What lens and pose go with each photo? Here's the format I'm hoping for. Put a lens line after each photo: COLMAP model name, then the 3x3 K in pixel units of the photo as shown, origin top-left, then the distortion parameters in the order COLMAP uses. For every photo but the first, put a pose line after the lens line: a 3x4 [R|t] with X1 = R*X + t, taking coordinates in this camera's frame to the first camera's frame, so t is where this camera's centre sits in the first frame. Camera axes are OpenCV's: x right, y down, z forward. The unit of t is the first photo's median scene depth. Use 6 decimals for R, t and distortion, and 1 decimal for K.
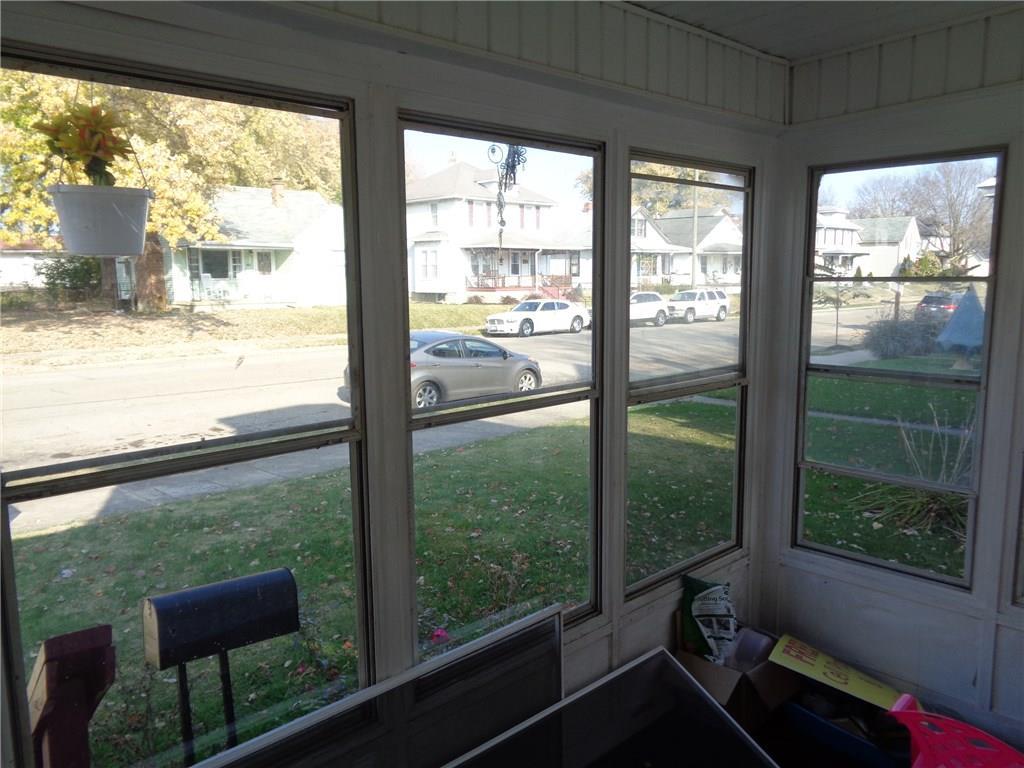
lens RADIAL K [[769.7, 0, 513.6], [0, 769.7, 381.6], [0, 0, 1]] dist [0.006388, -0.001824]
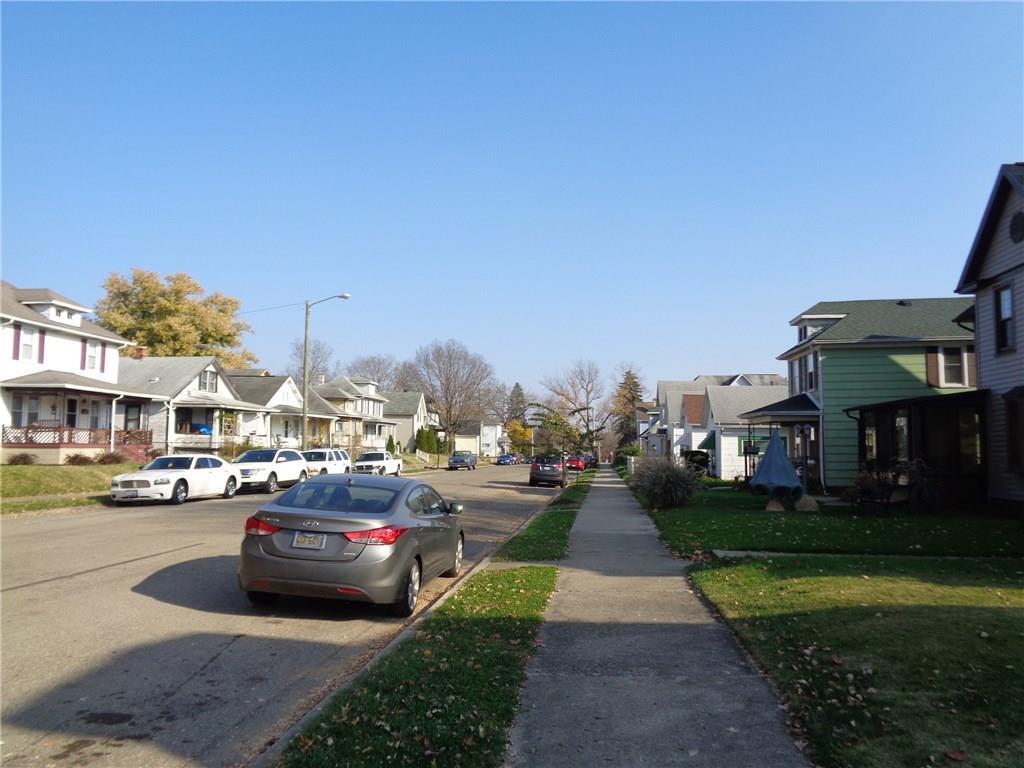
lens RADIAL K [[769.7, 0, 511.7], [0, 769.7, 387.5], [0, 0, 1]] dist [0.006388, -0.001824]
pose [[0.772258, 0.064788, 0.631997, -0.155475], [0.074263, 0.978761, -0.191080, -0.002328], [-0.630953, 0.194497, 0.751045, 0.170289]]
